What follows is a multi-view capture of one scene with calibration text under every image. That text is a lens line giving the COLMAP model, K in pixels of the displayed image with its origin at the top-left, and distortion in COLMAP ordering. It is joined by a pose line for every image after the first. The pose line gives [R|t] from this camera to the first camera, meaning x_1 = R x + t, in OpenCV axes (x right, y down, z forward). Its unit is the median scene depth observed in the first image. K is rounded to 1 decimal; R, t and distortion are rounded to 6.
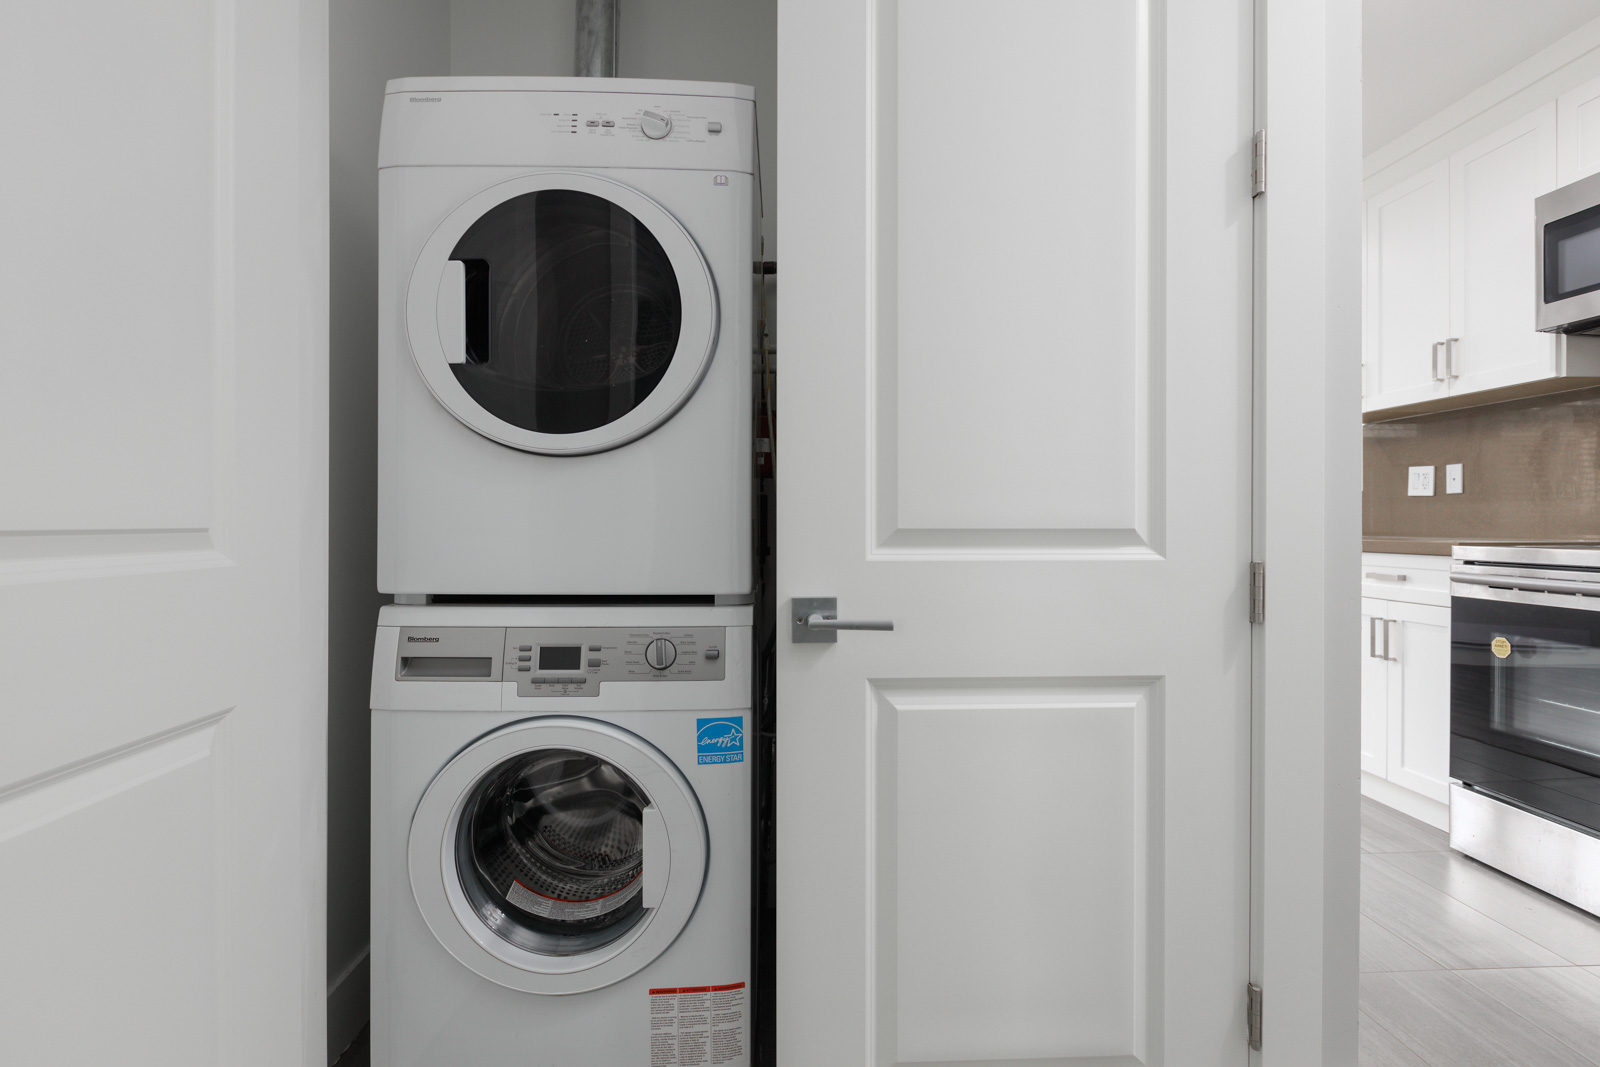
lens RADIAL K [[805.8, 0, 800.0], [0, 805.8, 533.5], [0, 0, 1]] dist [0.000957, 0.000223]
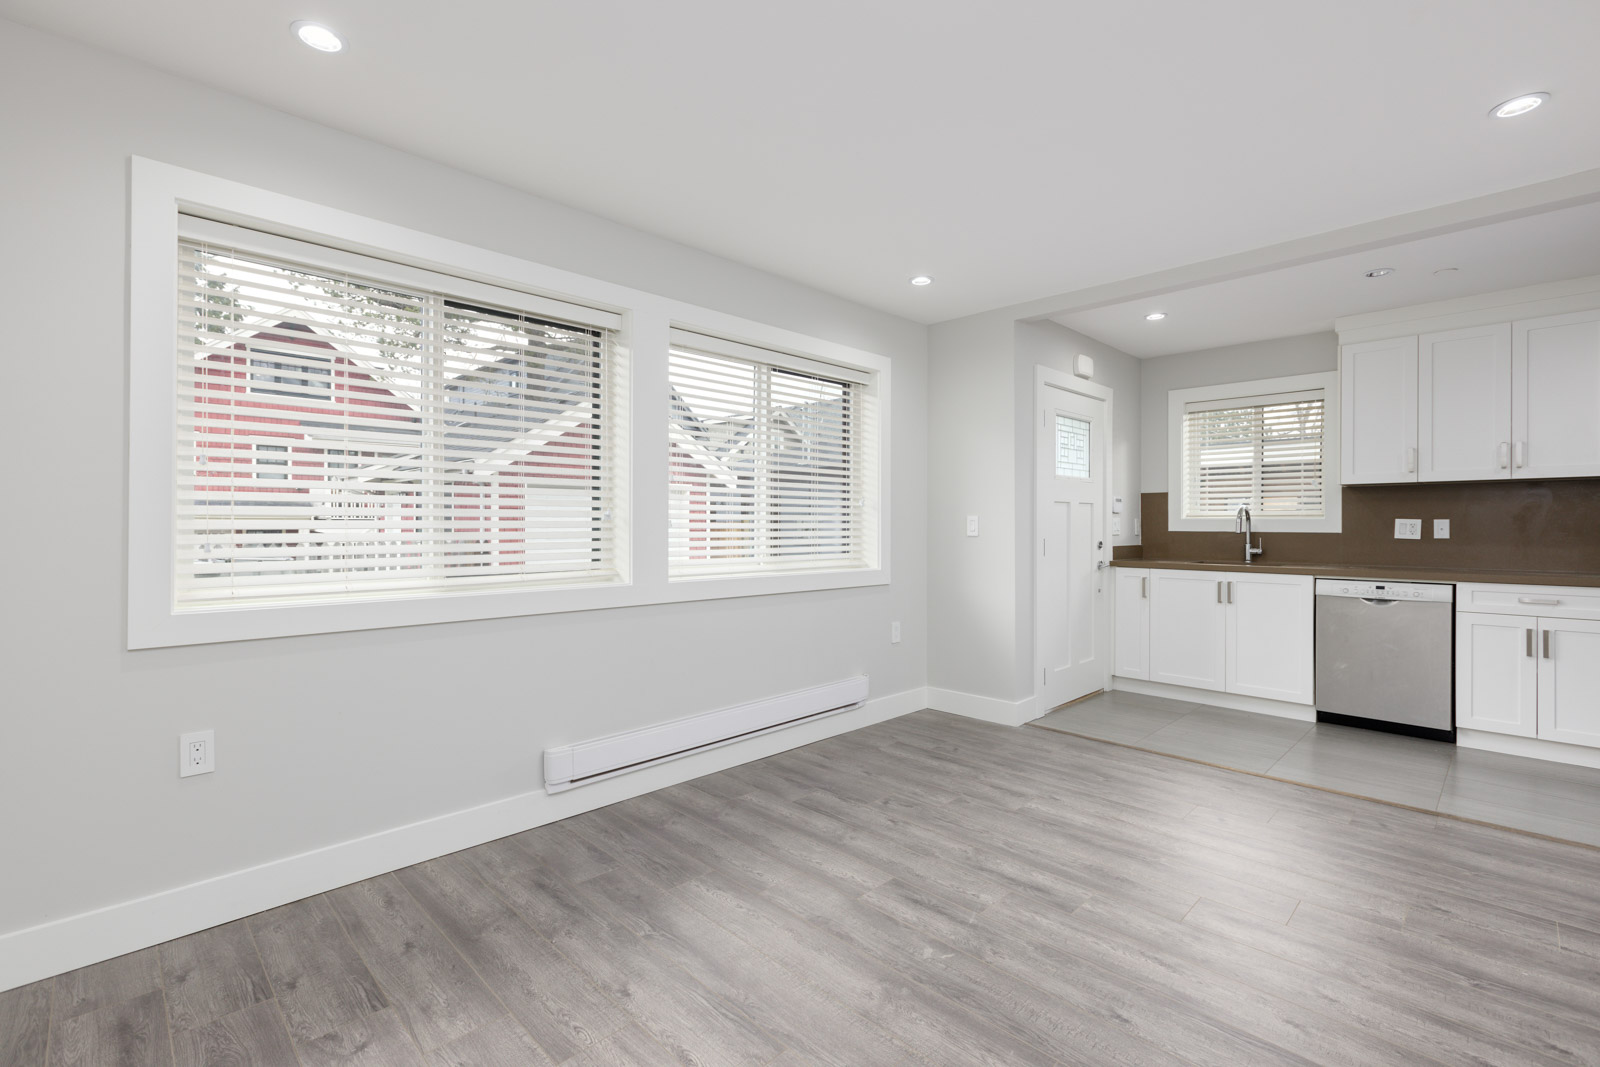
lens RADIAL K [[729.0, 0, 786.3], [0, 729.0, 528.0], [0, 0, 1]] dist [0.000988, -0.000384]
pose [[0.743128, -0.001179, 0.669148, -1.021672], [0.005220, 0.999978, -0.004035, -0.070515], [-0.669129, 0.006492, 0.743118, 0.806147]]
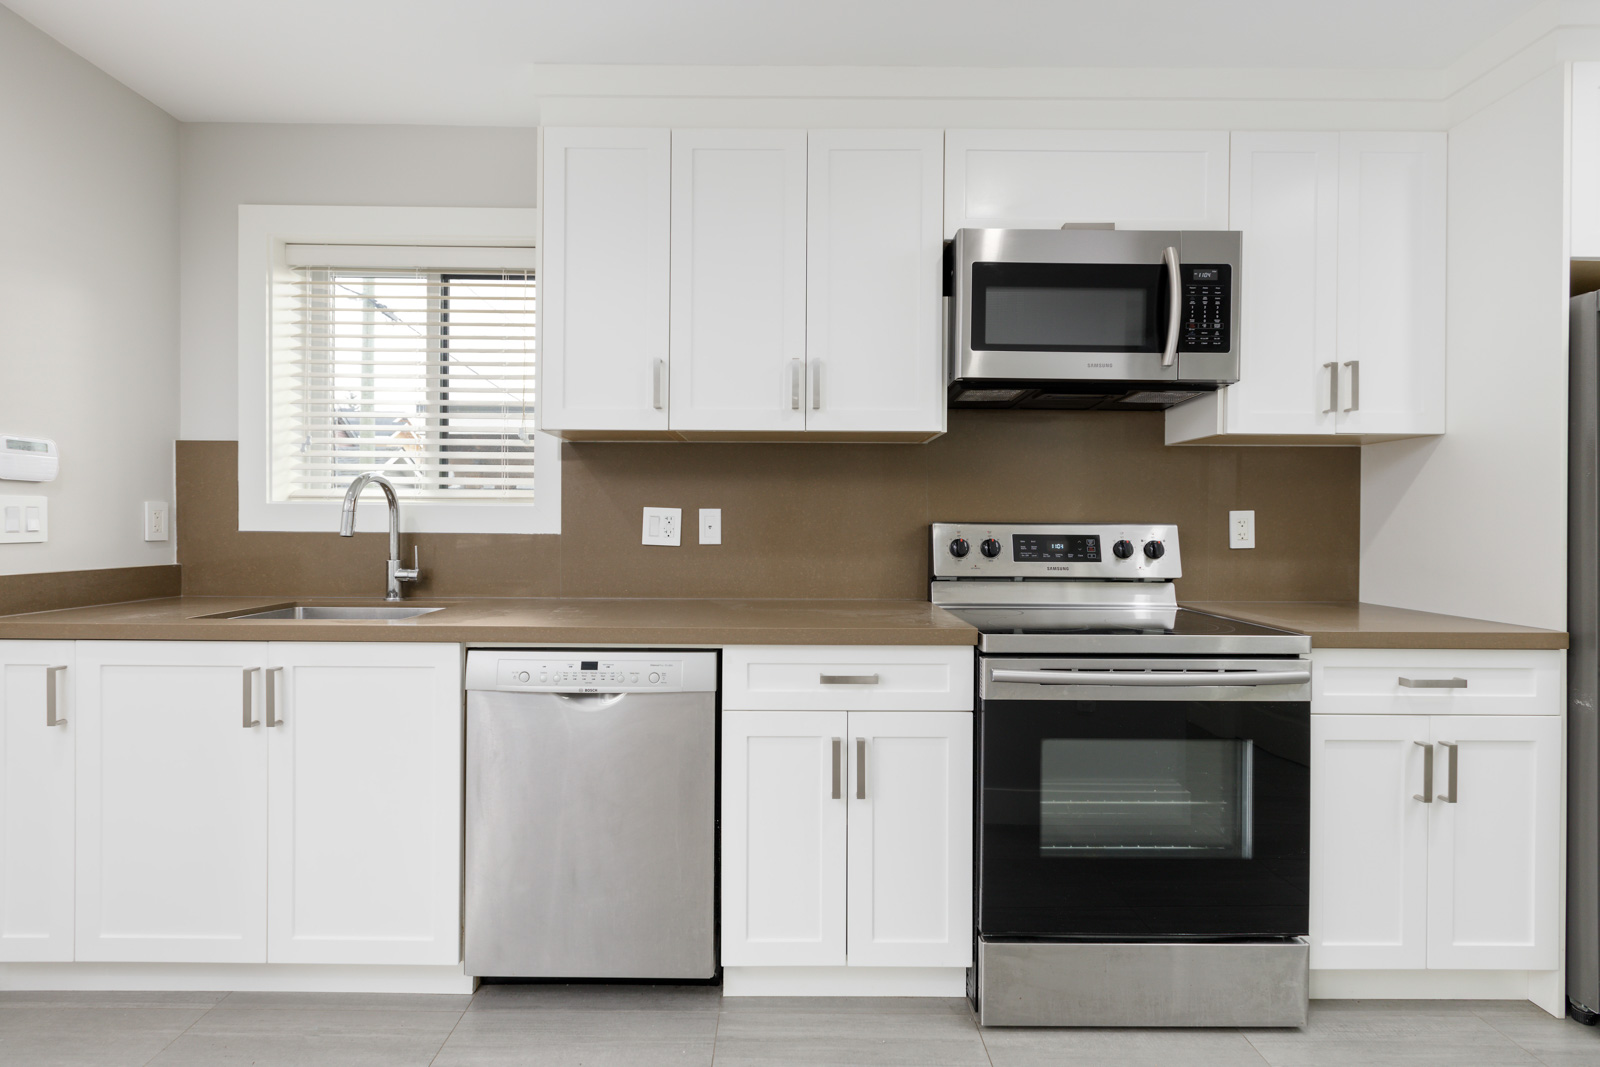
lens RADIAL K [[729.0, 0, 786.3], [0, 729.0, 528.0], [0, 0, 1]] dist [0.000988, -0.000384]
pose [[0.045631, -0.005615, 0.998943, 0.076001], [0.004337, 0.999976, 0.005423, -0.070080], [-0.998949, 0.004085, 0.045654, 0.889536]]
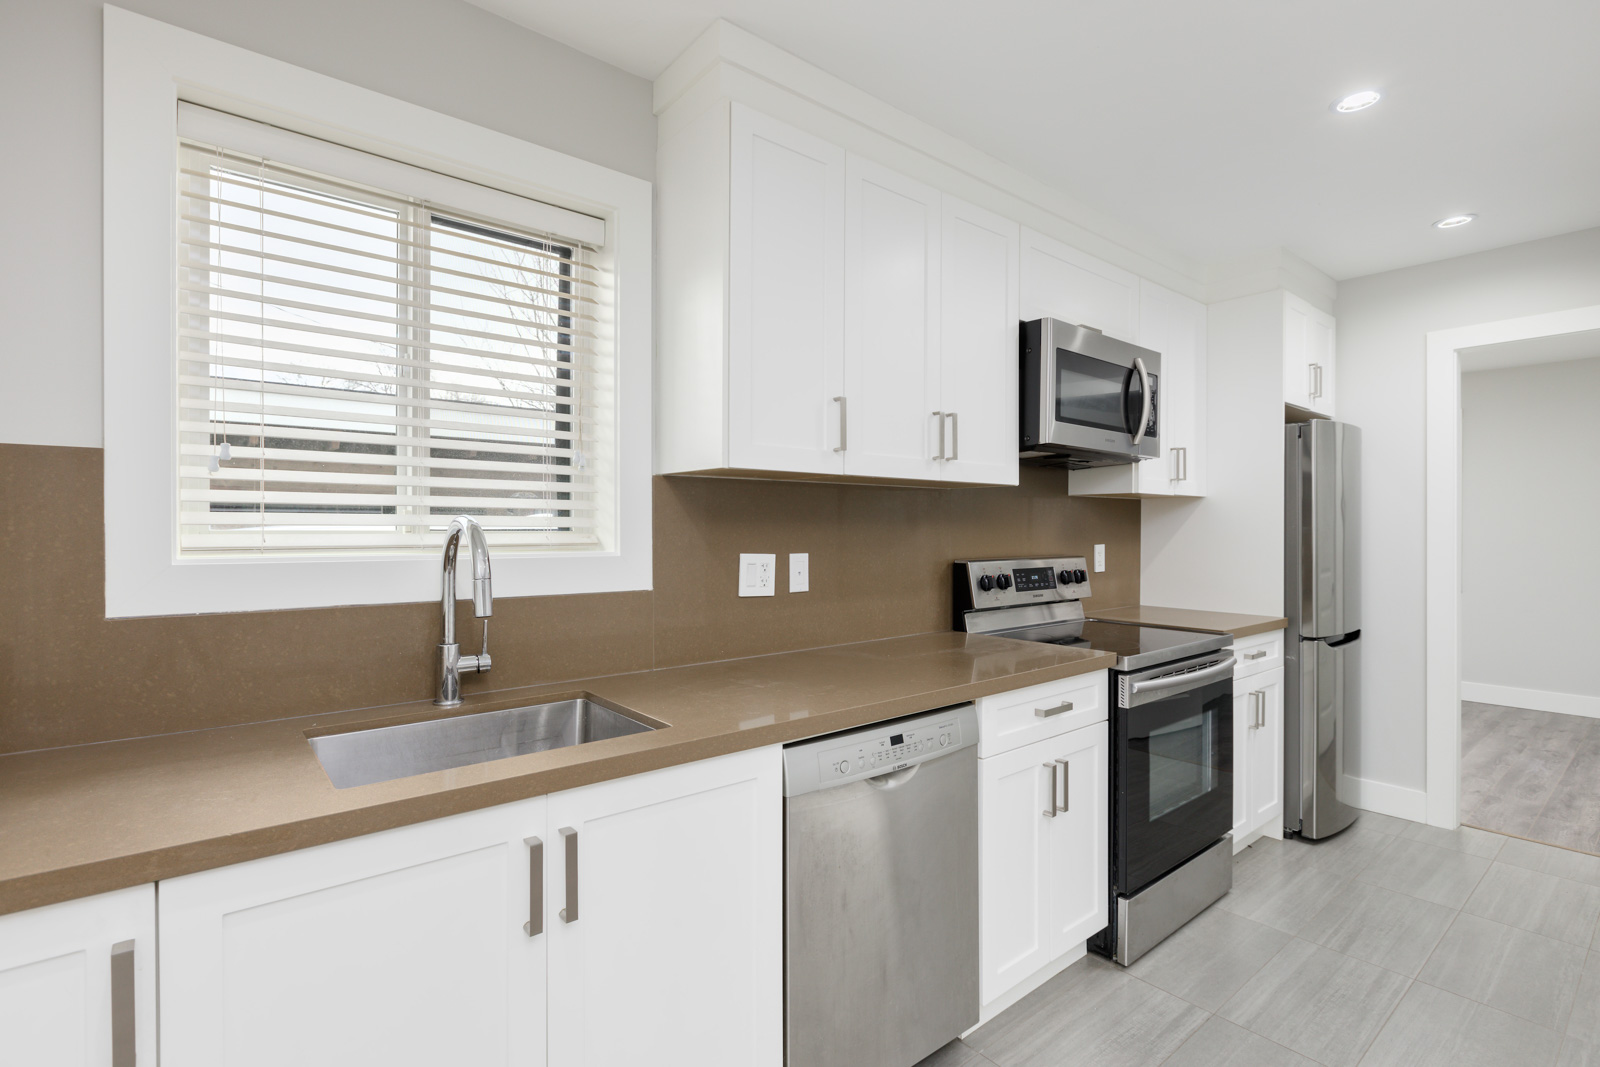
lens RADIAL K [[745.5, 0, 800.0], [0, 745.5, 533.5], [0, 0, 1]] dist [-0.000204, 0.000072]
pose [[-0.596163, 0.005170, 0.802847, 0.247992], [0.013038, 0.999910, 0.003243, -0.106923], [-0.802758, 0.012401, -0.596176, 1.417584]]
